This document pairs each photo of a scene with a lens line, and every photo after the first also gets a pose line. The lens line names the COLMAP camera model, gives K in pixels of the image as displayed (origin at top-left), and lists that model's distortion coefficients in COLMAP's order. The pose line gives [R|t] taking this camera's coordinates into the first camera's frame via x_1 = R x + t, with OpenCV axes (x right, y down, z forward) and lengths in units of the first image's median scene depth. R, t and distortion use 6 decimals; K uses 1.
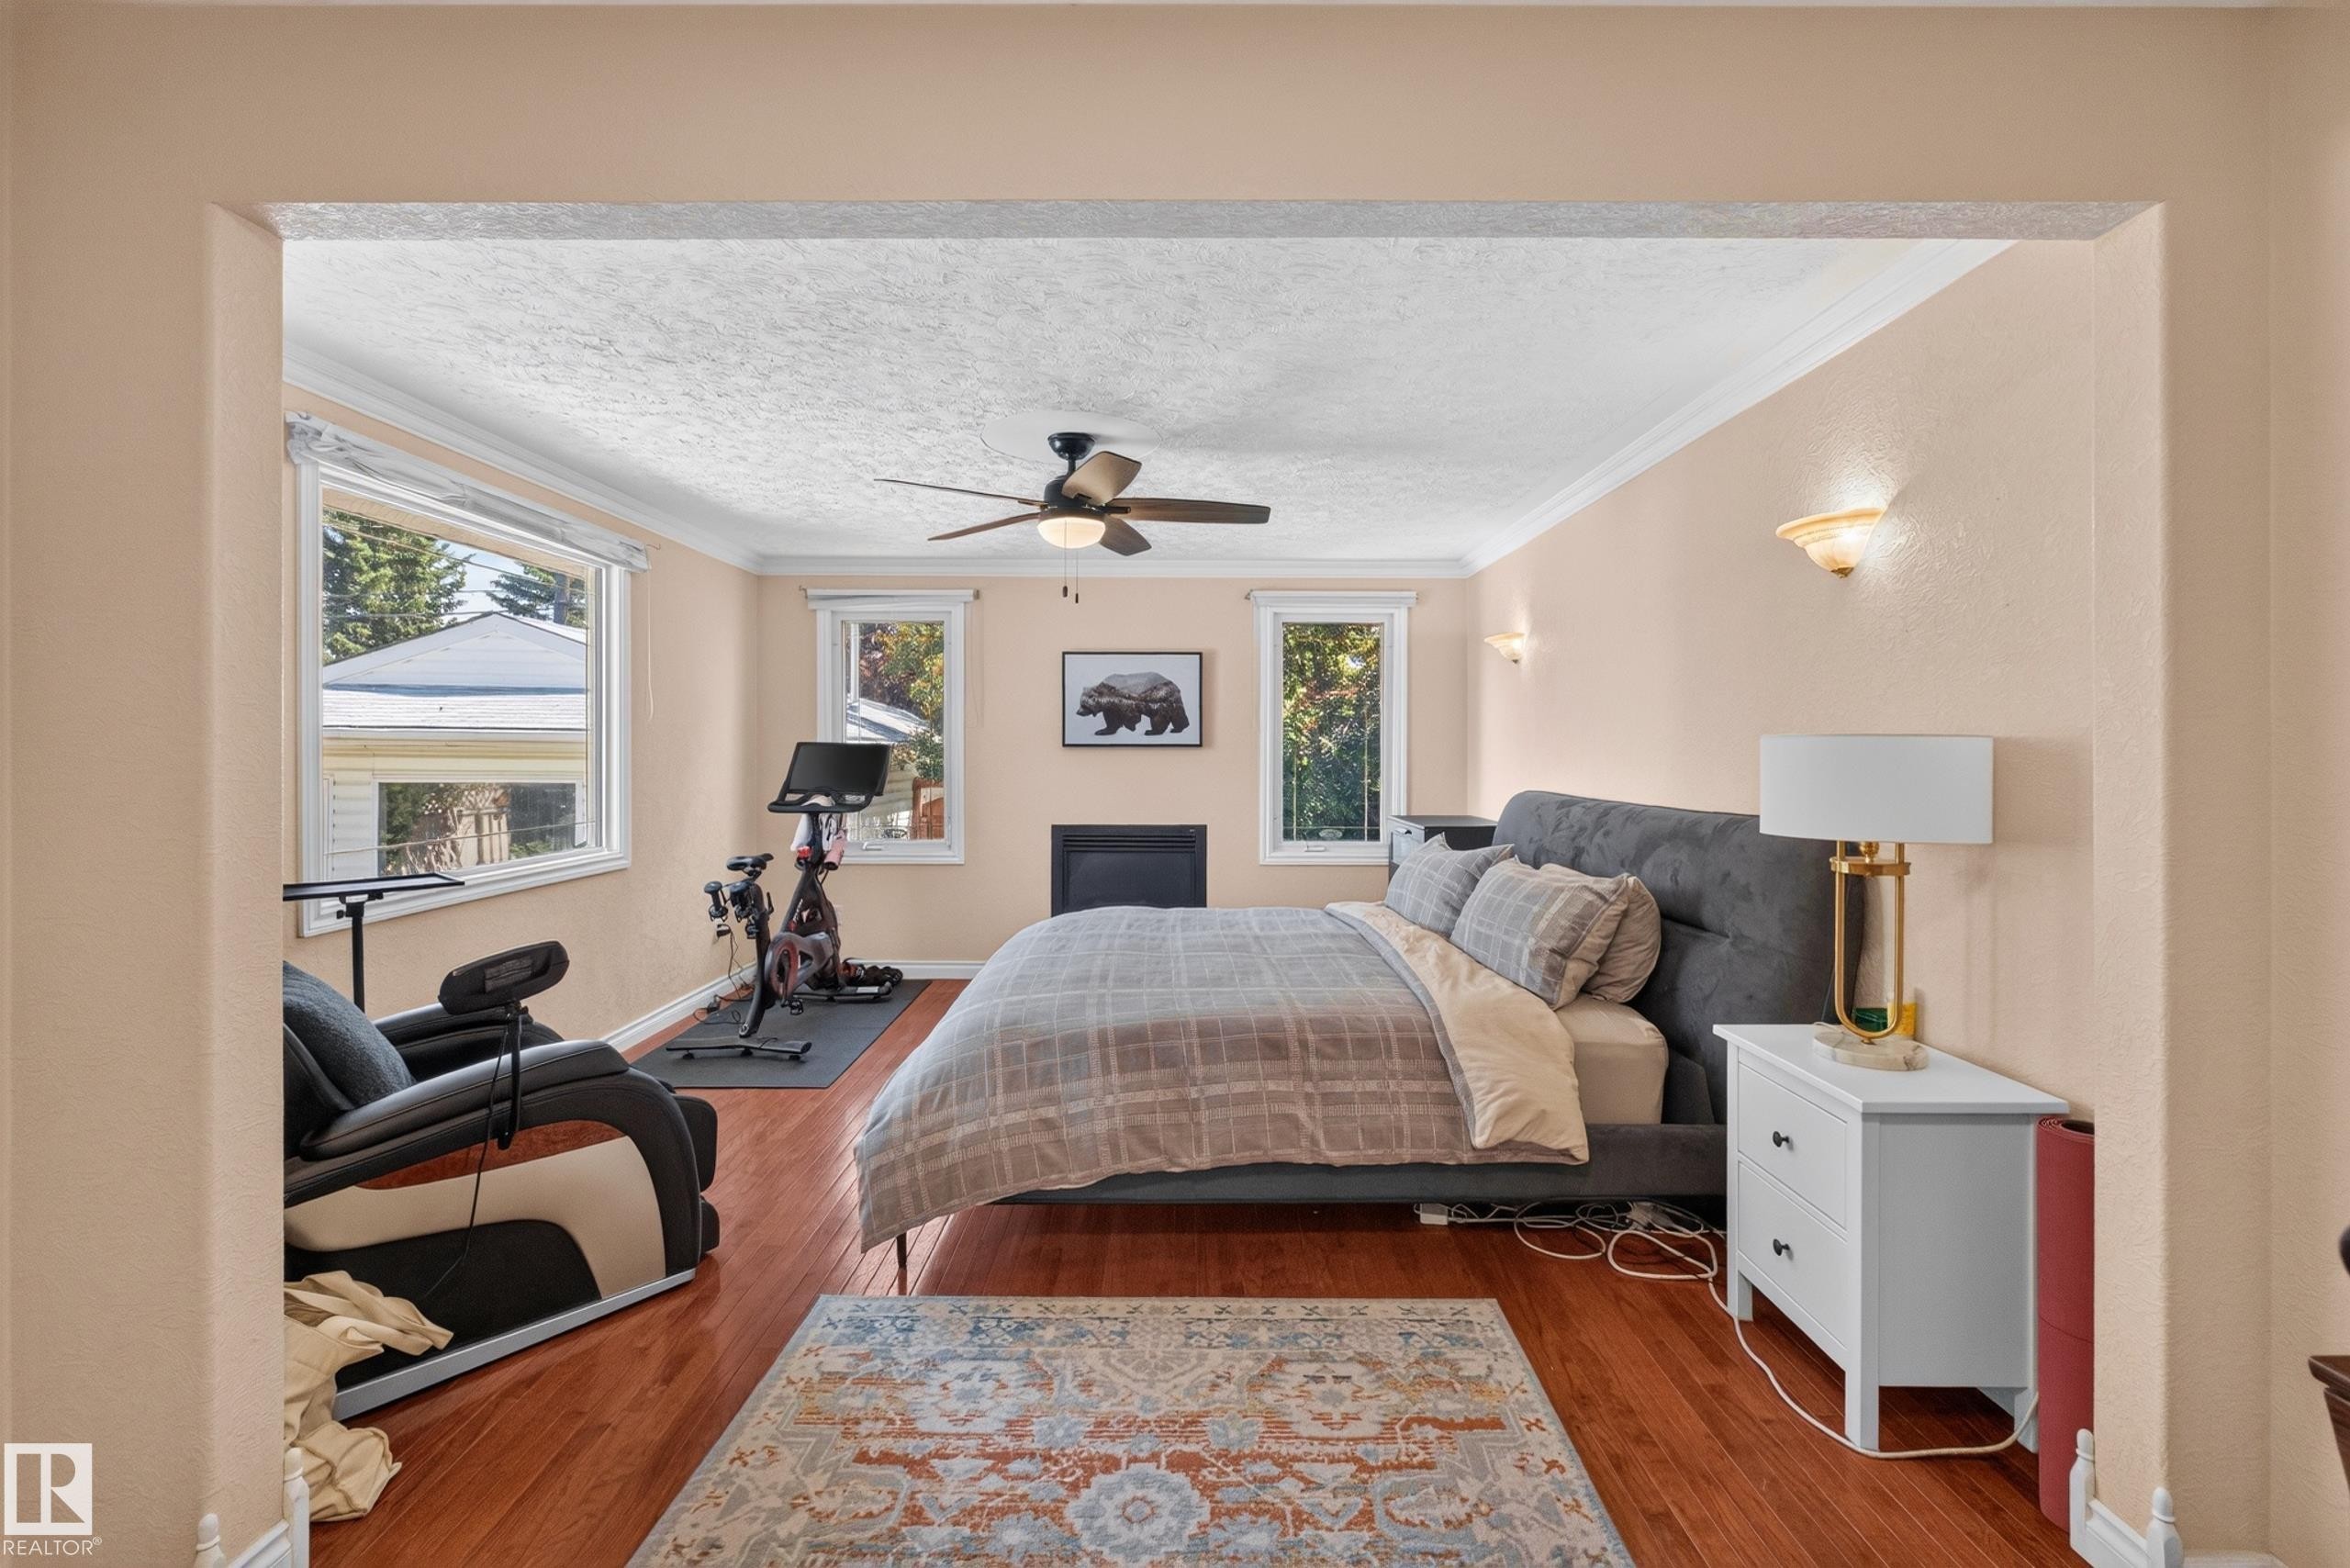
lens RADIAL K [[1008.7, 0, 1171.4], [0, 1008.7, 789.8], [0, 0, 1]] dist [-0.009934, 0.000922]
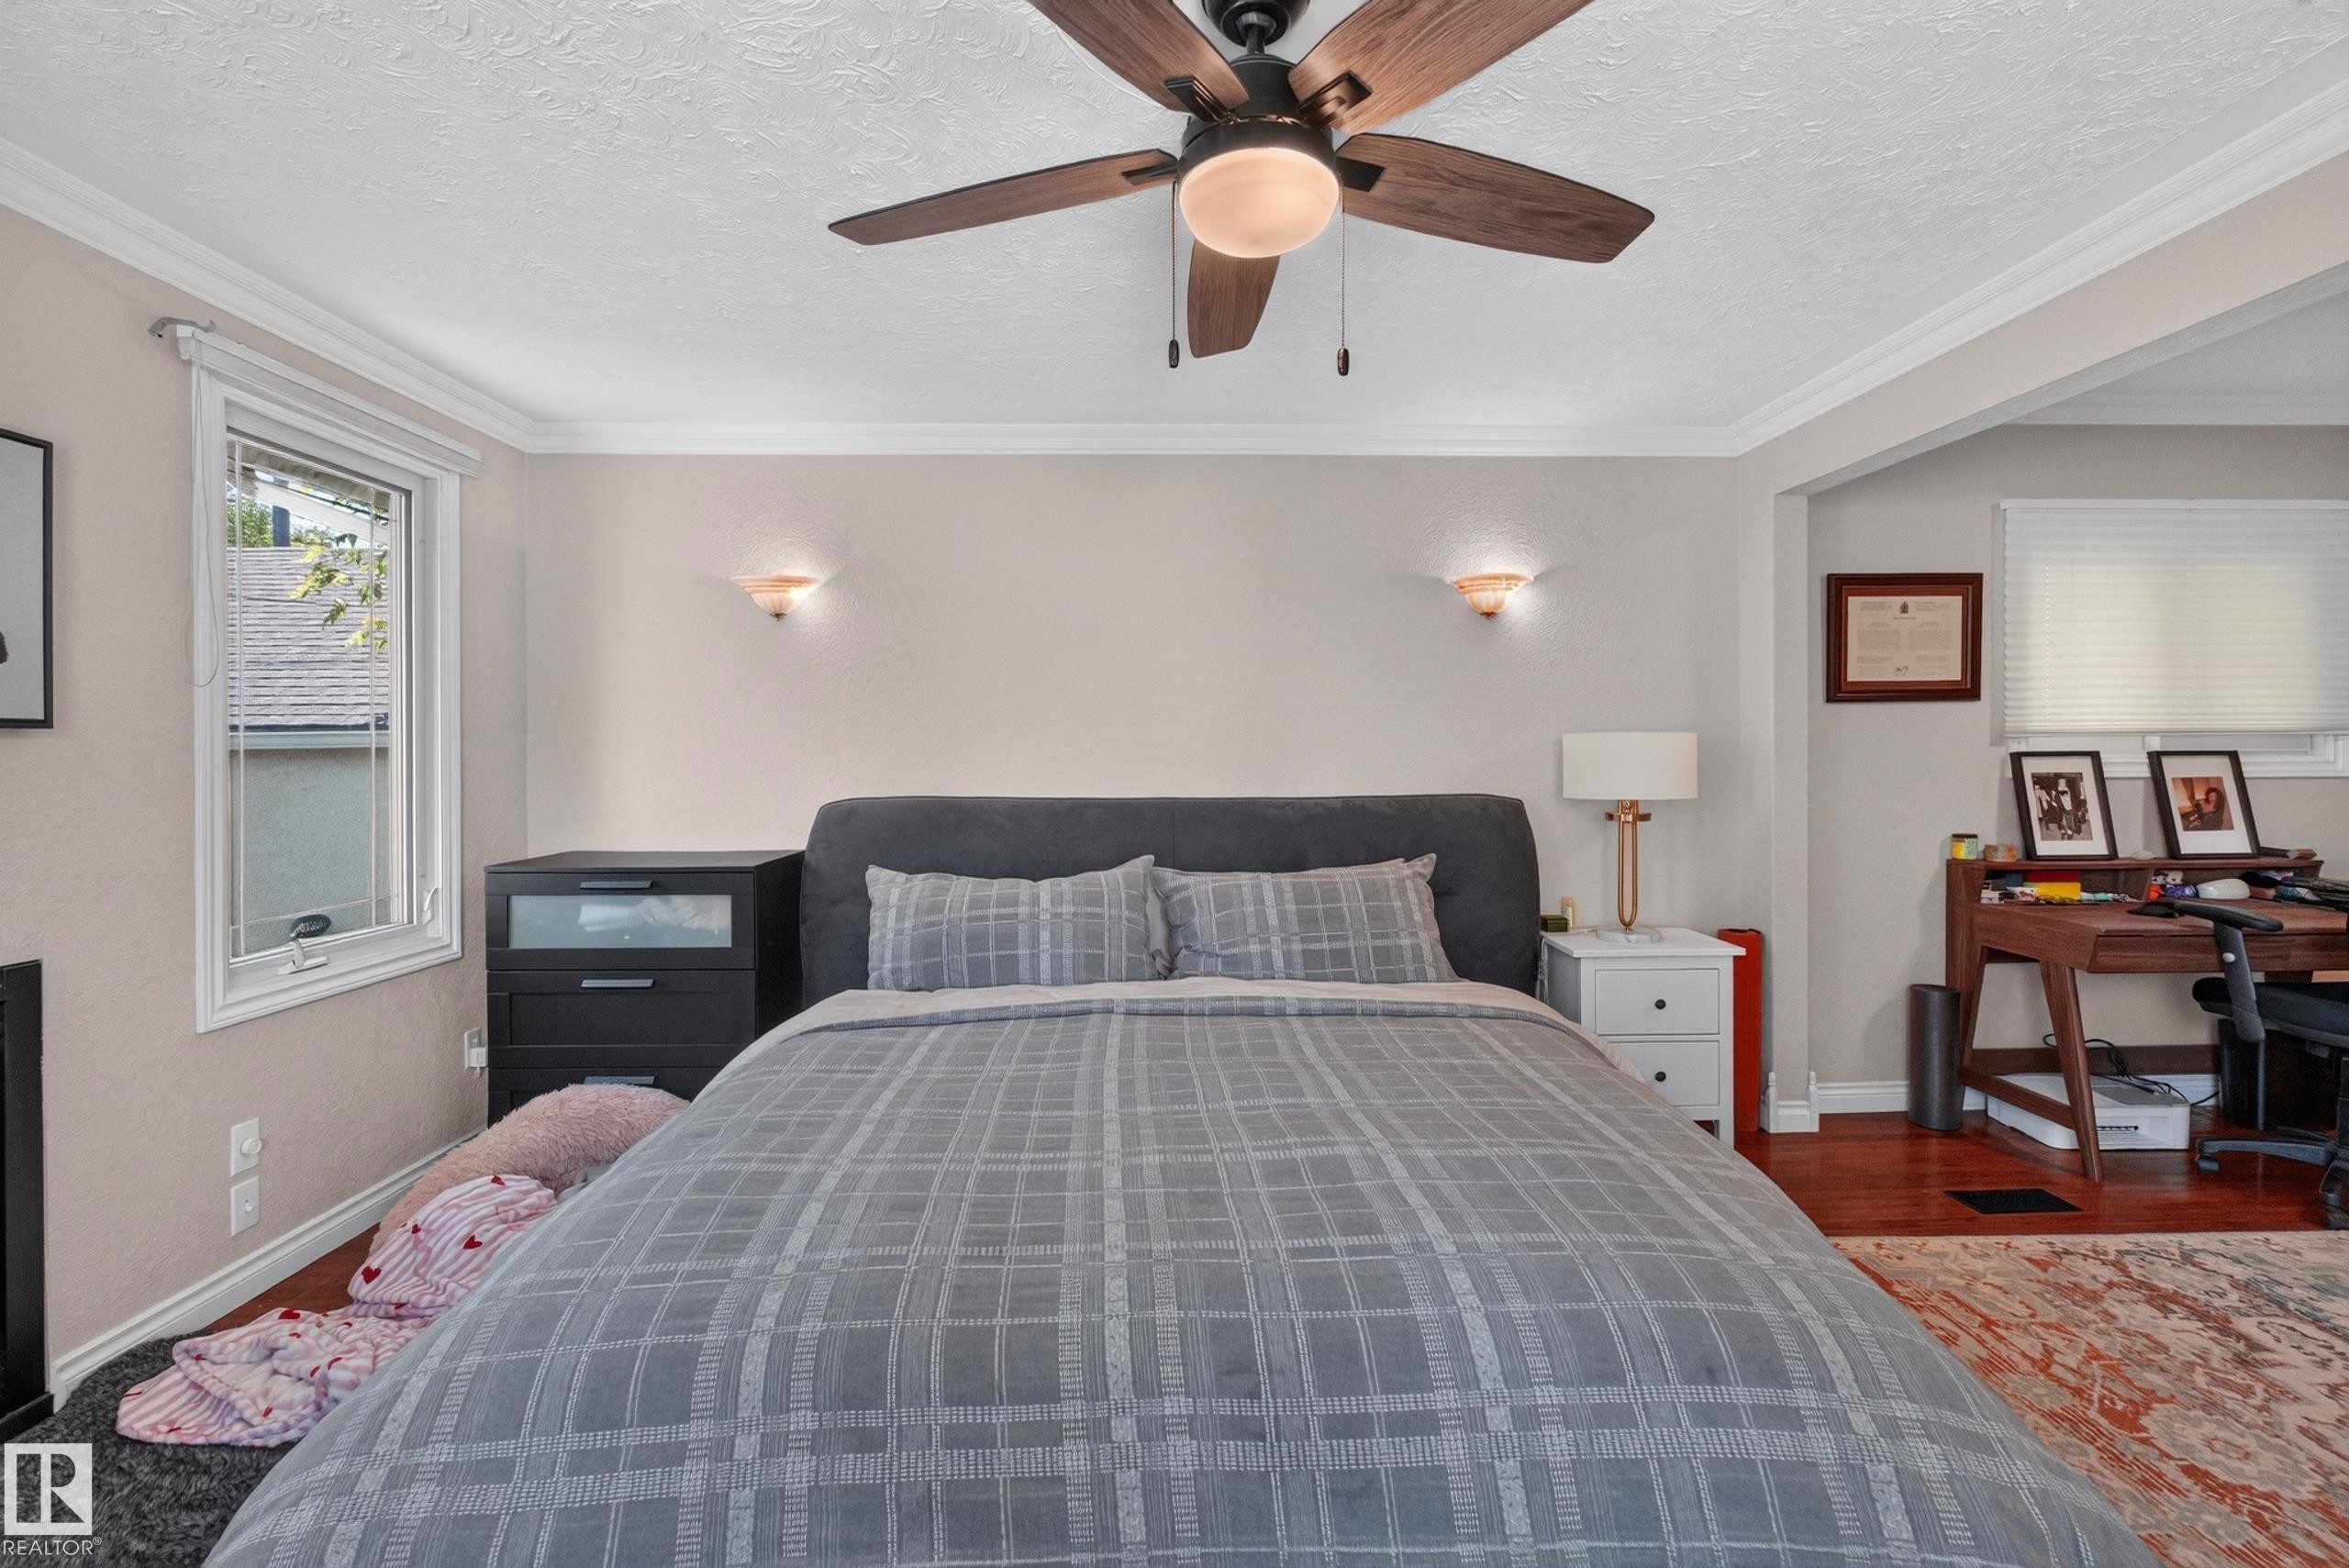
lens RADIAL K [[1008.2, 0, 1170.9], [0, 1008.2, 789.8], [0, 0, 1]] dist [-0.009934, 0.000922]
pose [[-0.030896, -0.041767, 0.998650, -0.957455], [0.038282, 0.998344, 0.042938, -0.068638], [-0.998789, 0.039556, -0.029245, 1.978077]]
